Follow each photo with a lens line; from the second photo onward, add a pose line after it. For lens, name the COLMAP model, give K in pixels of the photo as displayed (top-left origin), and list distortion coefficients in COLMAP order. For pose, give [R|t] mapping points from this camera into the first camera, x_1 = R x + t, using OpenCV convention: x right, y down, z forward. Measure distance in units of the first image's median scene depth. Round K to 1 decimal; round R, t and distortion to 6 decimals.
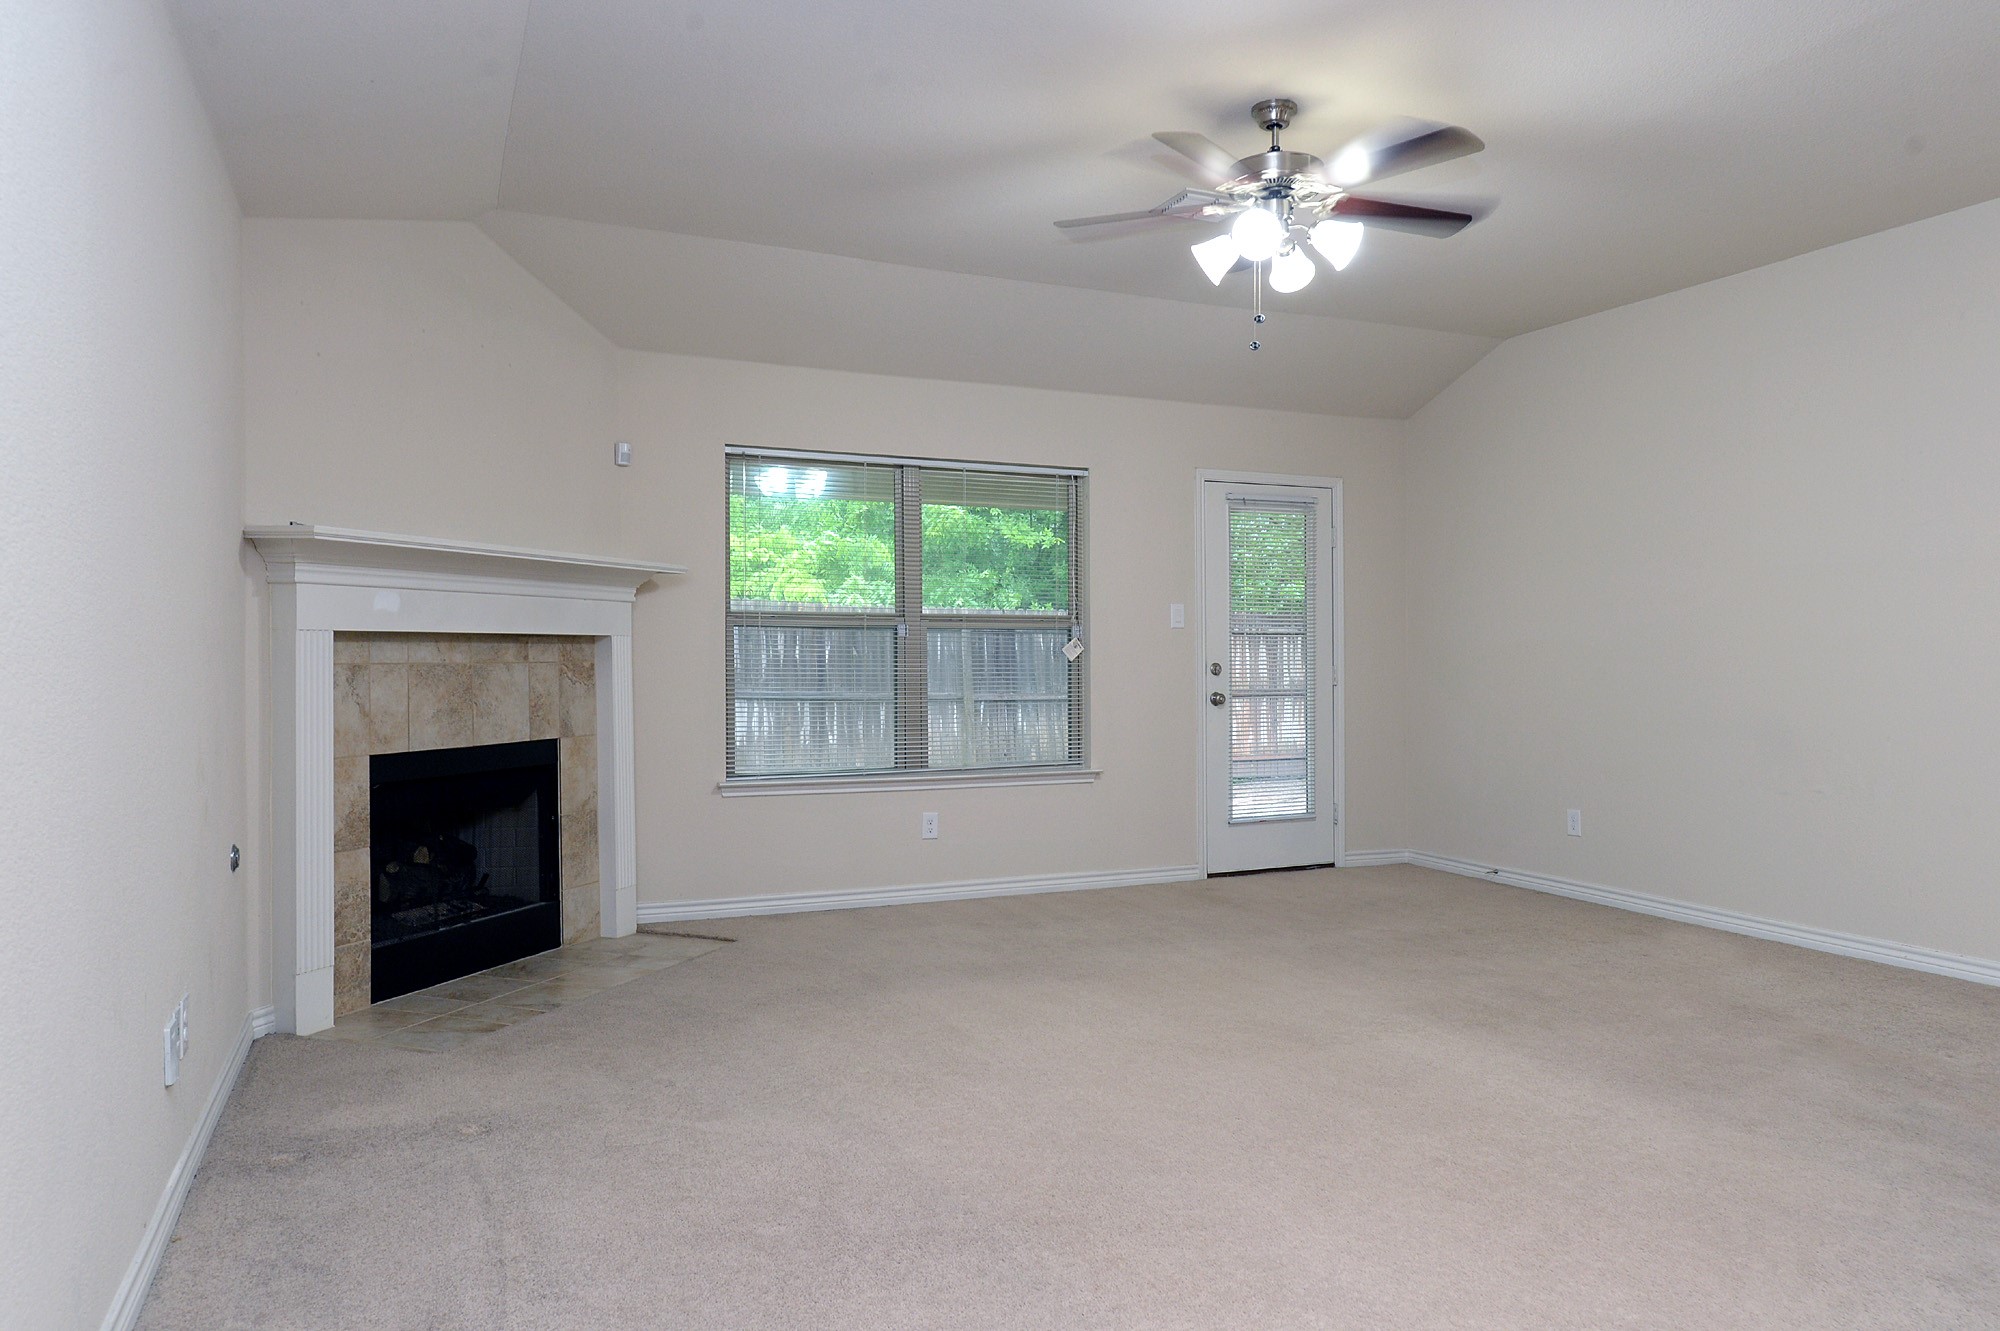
lens RADIAL K [[1329.2, 0, 1010.3], [0, 1329.2, 674.4], [0, 0, 1]] dist [0.003873, 0.001553]
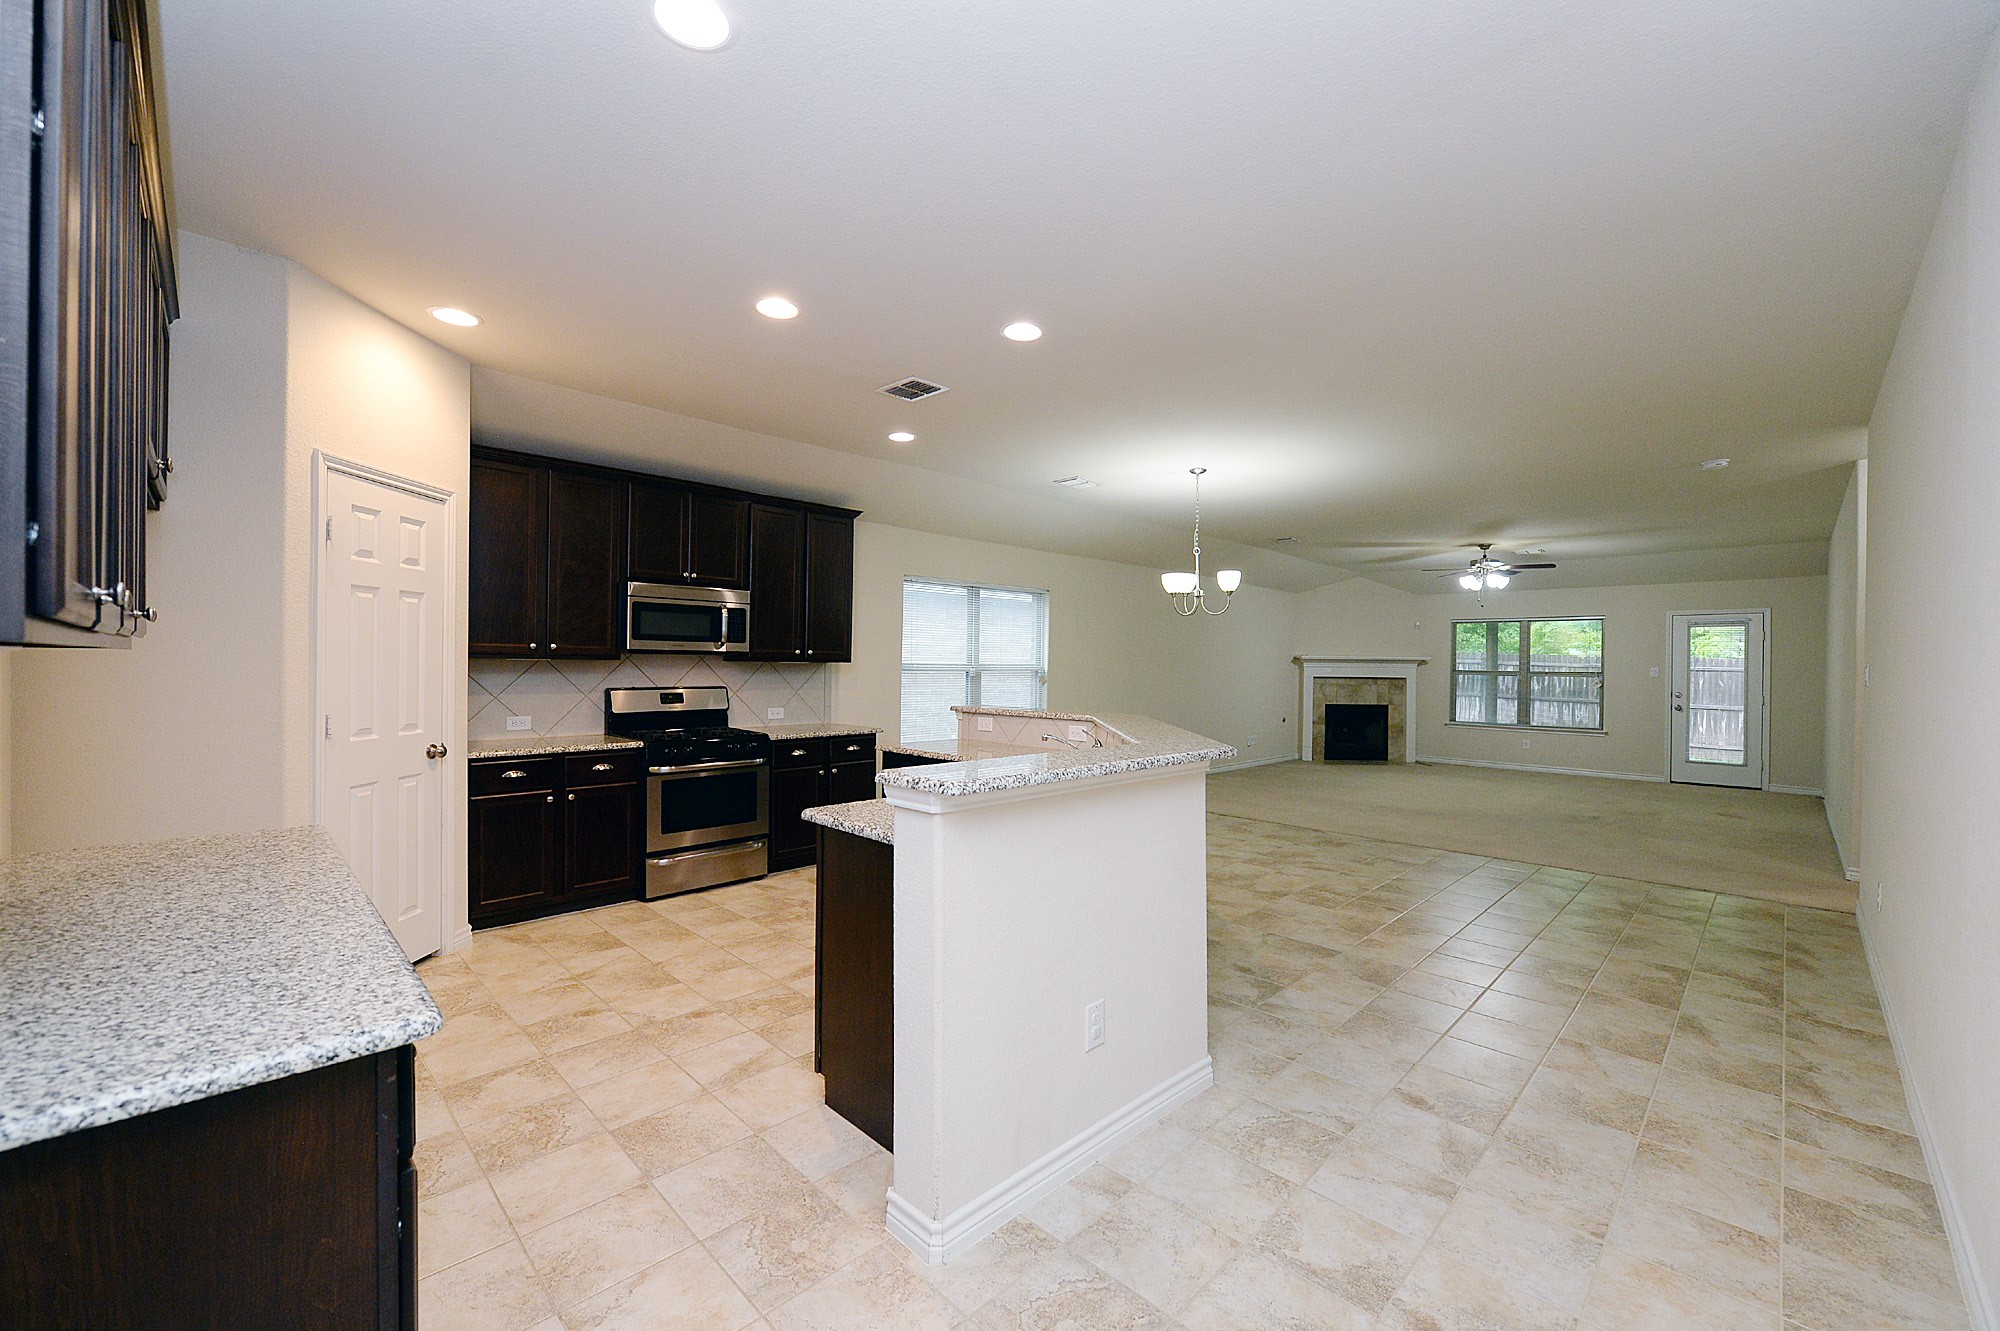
lens RADIAL K [[797.7, 0, 998.6], [0, 797.7, 662.3], [0, 0, 1]] dist [-0.009141, 0.000044]
pose [[0.345815, -0.000347, -0.938303, 1.388753], [-0.027198, 0.999576, -0.010394, -0.018819], [0.937908, 0.029114, 0.345659, -0.812483]]
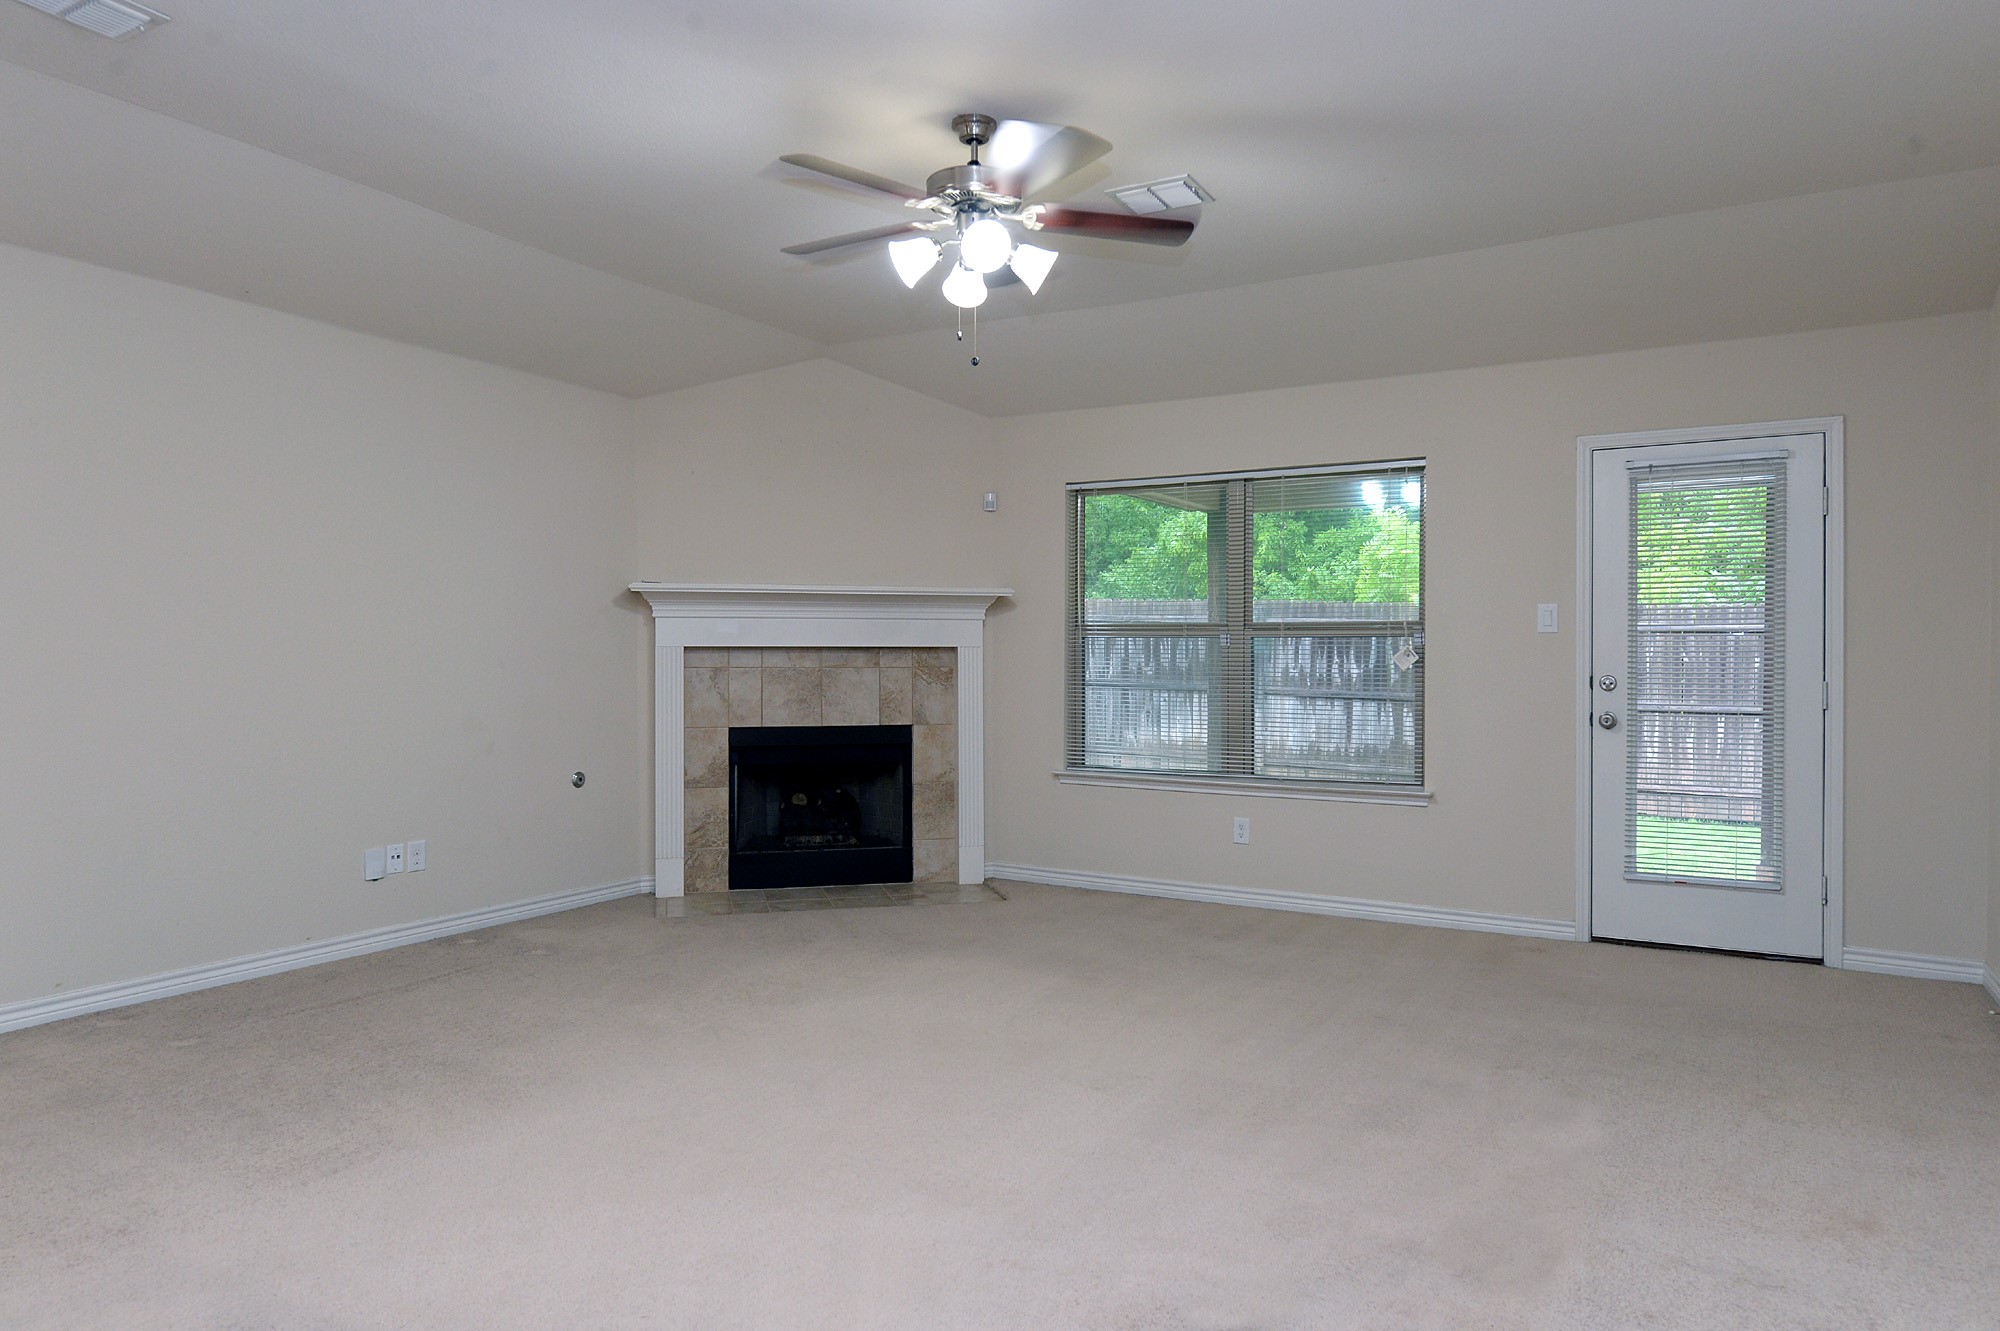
lens RADIAL K [[1255.4, 0, 1016.8], [0, 1255.4, 662.4], [0, 0, 1]] dist [-0.005931, 0.000712]
pose [[0.582811, 0.006408, -0.812582, 0.737678], [-0.014122, 0.999898, -0.002244, -0.012653], [0.812485, 0.012783, 0.582842, 0.354451]]
